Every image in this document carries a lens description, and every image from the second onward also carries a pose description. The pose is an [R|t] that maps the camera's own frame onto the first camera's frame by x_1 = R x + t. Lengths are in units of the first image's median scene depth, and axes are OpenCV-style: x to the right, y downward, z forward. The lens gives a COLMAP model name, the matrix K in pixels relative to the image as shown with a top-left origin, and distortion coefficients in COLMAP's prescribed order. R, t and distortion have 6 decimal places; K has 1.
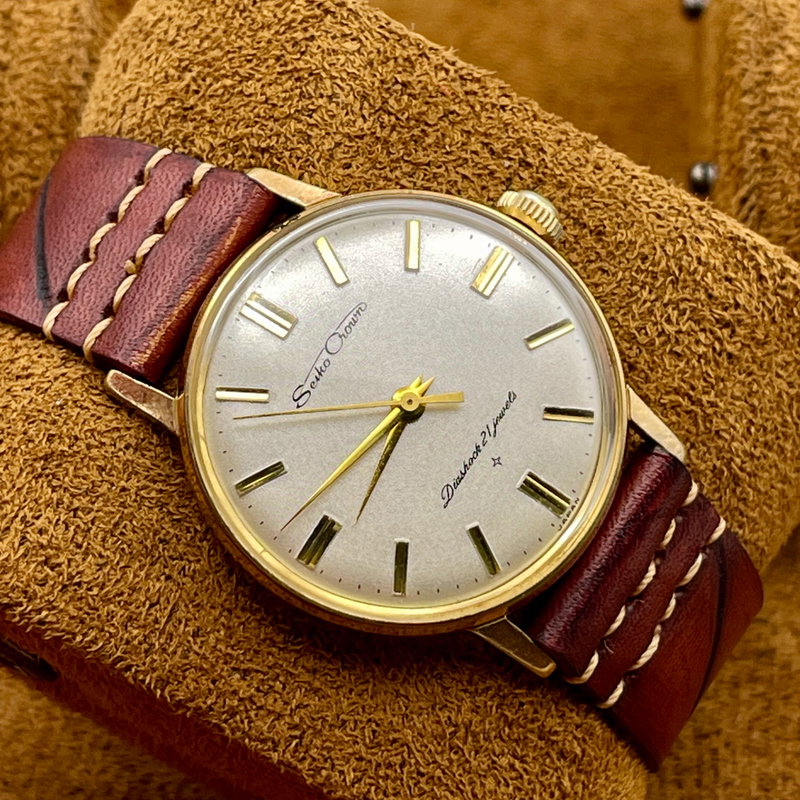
lens RADIAL K [[2593.6, 0, 397.9], [0, 2593.6, 397.7], [0, 0, 1]] dist [0.143102, 0.000000]
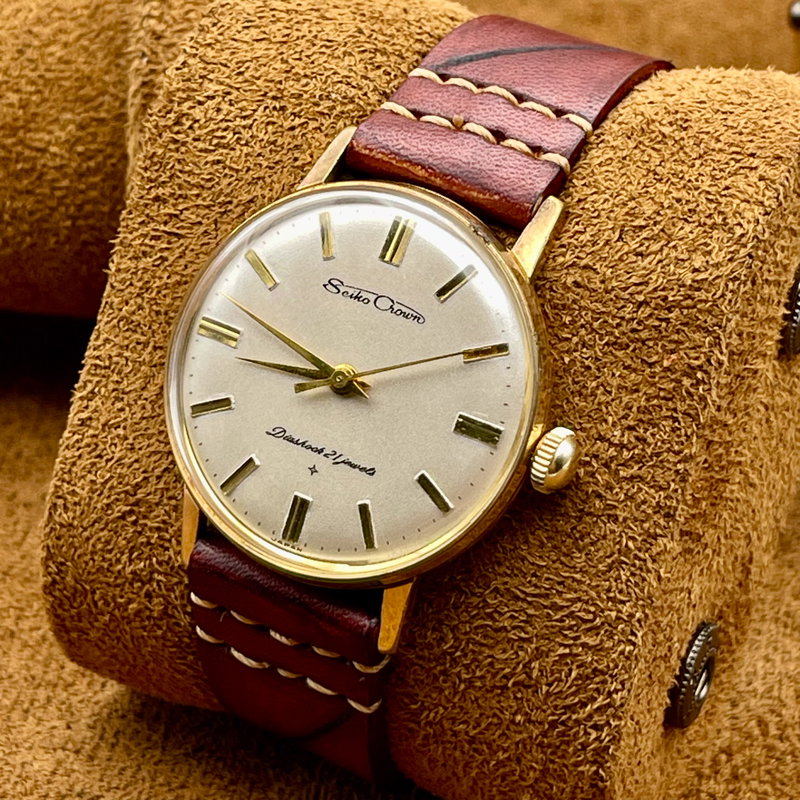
lens RADIAL K [[2593.6, 0, 396.7], [0, 2593.6, 401.3], [0, 0, 1]] dist [0.143102, 0.000000]
pose [[0.131324, 0.955085, -0.265644, 0.299769], [-0.833856, 0.251342, 0.491439, -0.540306], [0.536133, 0.156971, 0.829410, 0.091549]]
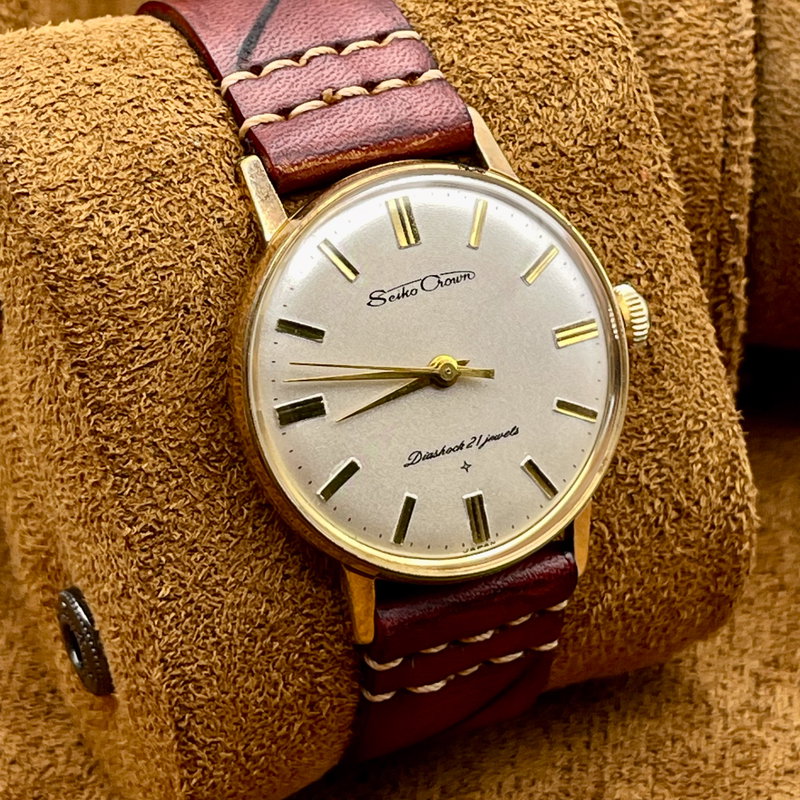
lens RADIAL K [[2593.6, 0, 391.7], [0, 2593.6, 397.2], [0, 0, 1]] dist [0.143102, 0.000000]
pose [[0.722840, 0.675207, 0.146964, -0.156716], [-0.675084, 0.735424, -0.058419, 0.084463], [-0.147526, -0.056985, 0.987415, -0.054560]]
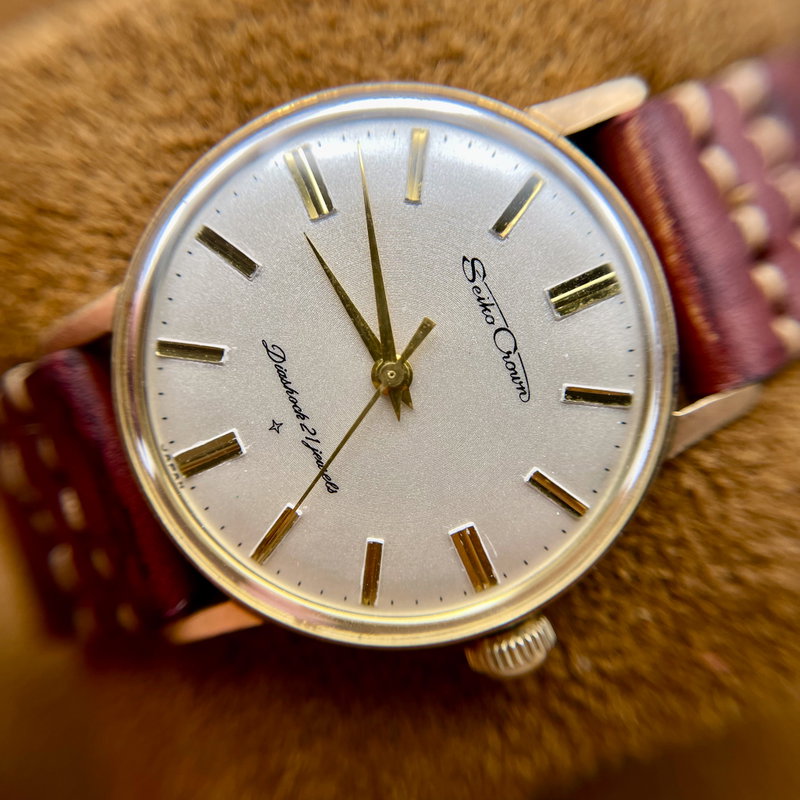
lens RADIAL K [[1113.2, 0, 395.6], [0, 1113.2, 402.5], [0, 0, 1]] dist [0.865097, 0.000000]
pose [[-0.560736, 0.825112, -0.069032, 0.034002], [-0.819199, -0.540728, 0.191118, -0.068481], [0.120366, 0.163718, 0.979137, 0.633143]]
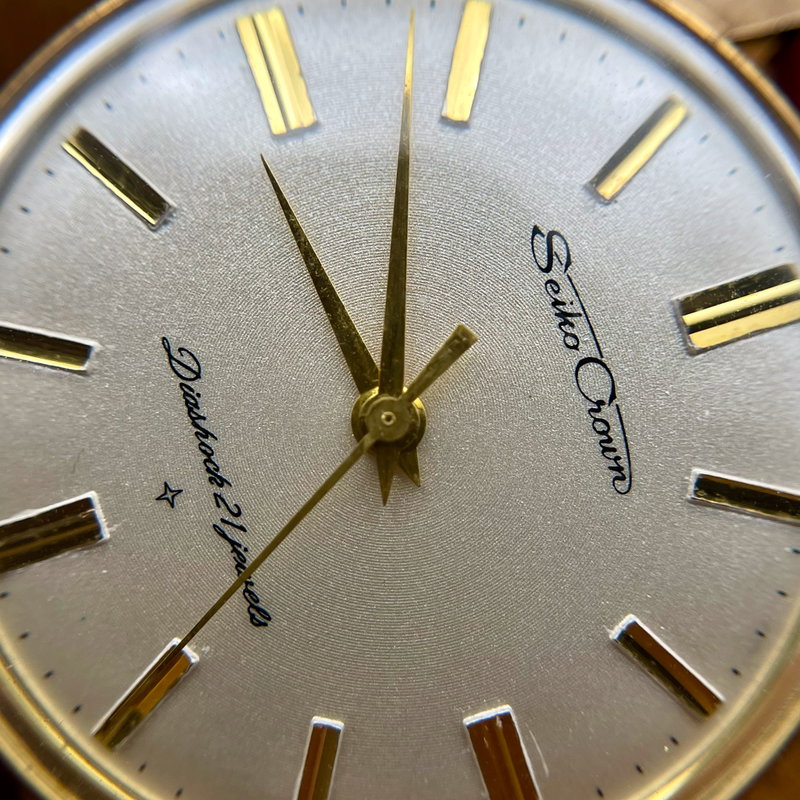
lens RADIAL K [[1440.1, 0, 394.5], [0, 1440.1, 406.4], [0, 0, 1]] dist [0.566606, 0.000000]
pose [[-0.635260, 0.759241, -0.141415, 0.036295], [-0.768600, -0.603628, 0.211869, -0.049013], [0.075497, 0.243283, 0.967013, 0.728095]]
